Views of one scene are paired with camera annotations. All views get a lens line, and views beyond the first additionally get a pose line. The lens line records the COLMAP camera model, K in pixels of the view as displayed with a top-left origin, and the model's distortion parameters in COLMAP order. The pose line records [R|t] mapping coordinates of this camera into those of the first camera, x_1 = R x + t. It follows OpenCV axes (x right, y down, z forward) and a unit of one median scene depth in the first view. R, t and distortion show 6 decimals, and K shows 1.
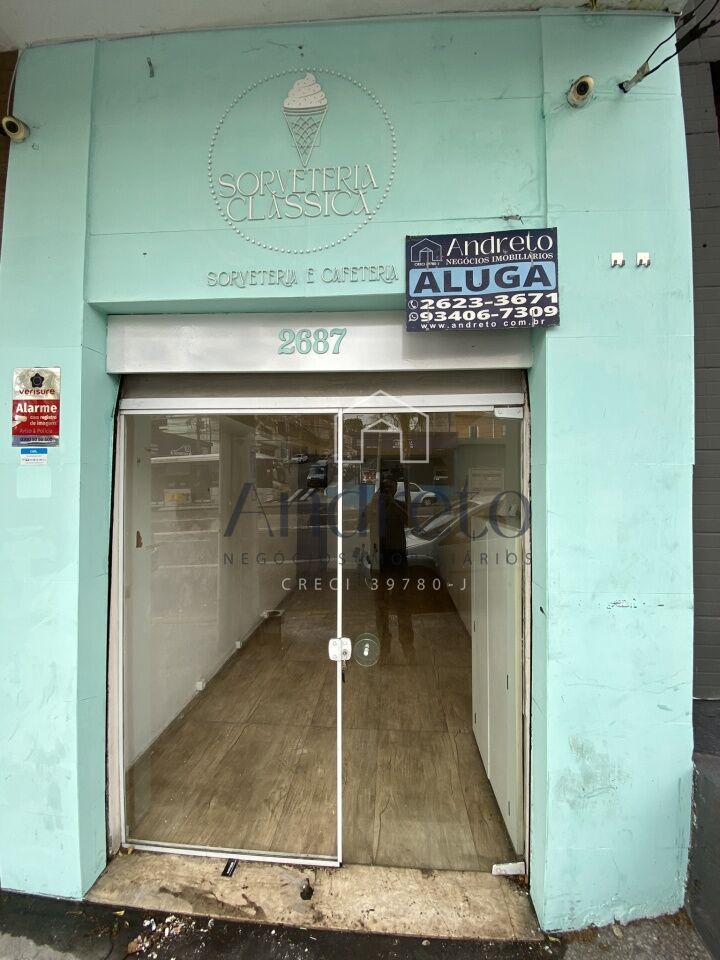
lens RADIAL K [[389.1, 0, 365.3], [0, 389.1, 474.2], [0, 0, 1]] dist [0.009082, -0.015973]
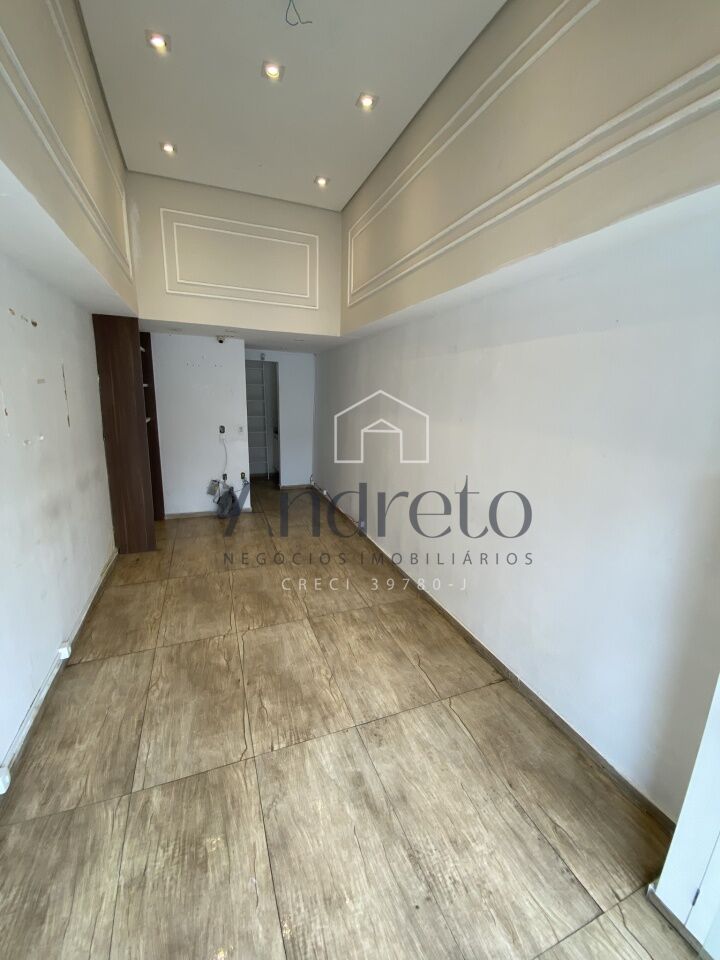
lens RADIAL K [[389.1, 0, 363.9], [0, 389.1, 476.2], [0, 0, 1]] dist [0.009082, -0.015973]
pose [[0.901805, -0.069813, 0.426467, -0.272196], [-0.032524, 0.973101, 0.228073, 0.085214], [-0.430918, -0.219547, 0.875276, 1.149617]]
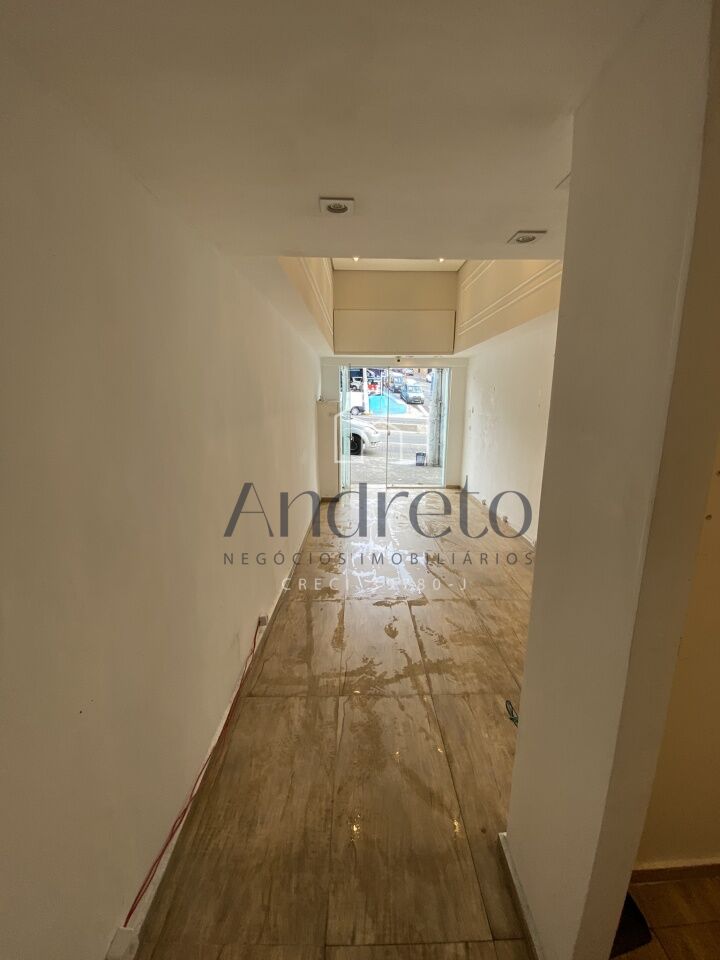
lens RADIAL K [[389.1, 0, 358.5], [0, 389.1, 479.6], [0, 0, 1]] dist [0.009082, -0.015973]
pose [[-0.997490, 0.002865, -0.070756, 0.435726], [-0.010027, 0.983399, 0.181177, 0.192018], [0.070100, 0.181431, -0.980902, 4.244110]]
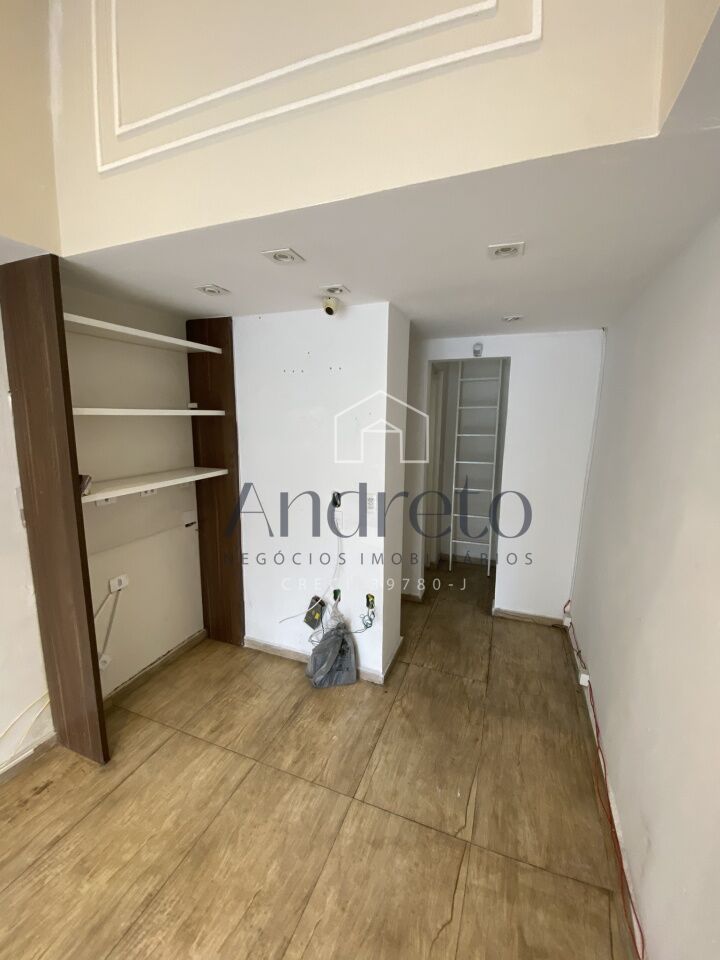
lens RADIAL K [[389.1, 0, 363.1], [0, 389.1, 473.9], [0, 0, 1]] dist [0.009082, -0.015973]
pose [[0.955158, 0.043643, -0.292862, 0.404604], [0.006048, 0.985996, 0.166661, 0.117286], [0.296034, -0.160959, 0.941518, 2.677603]]
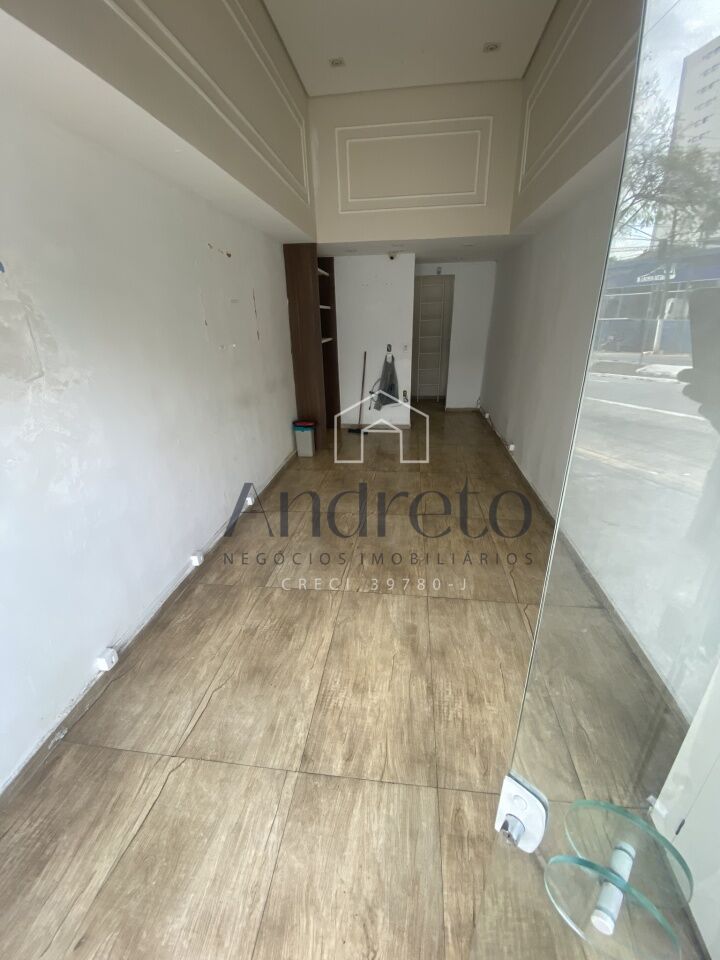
lens RADIAL K [[389.1, 0, 359.8], [0, 389.1, 477.5], [0, 0, 1]] dist [0.009082, -0.015973]
pose [[0.997771, -0.003672, -0.066627, -0.039948], [0.029803, 0.917885, 0.395727, 0.146854], [0.059702, -0.396830, 0.915948, 0.969952]]
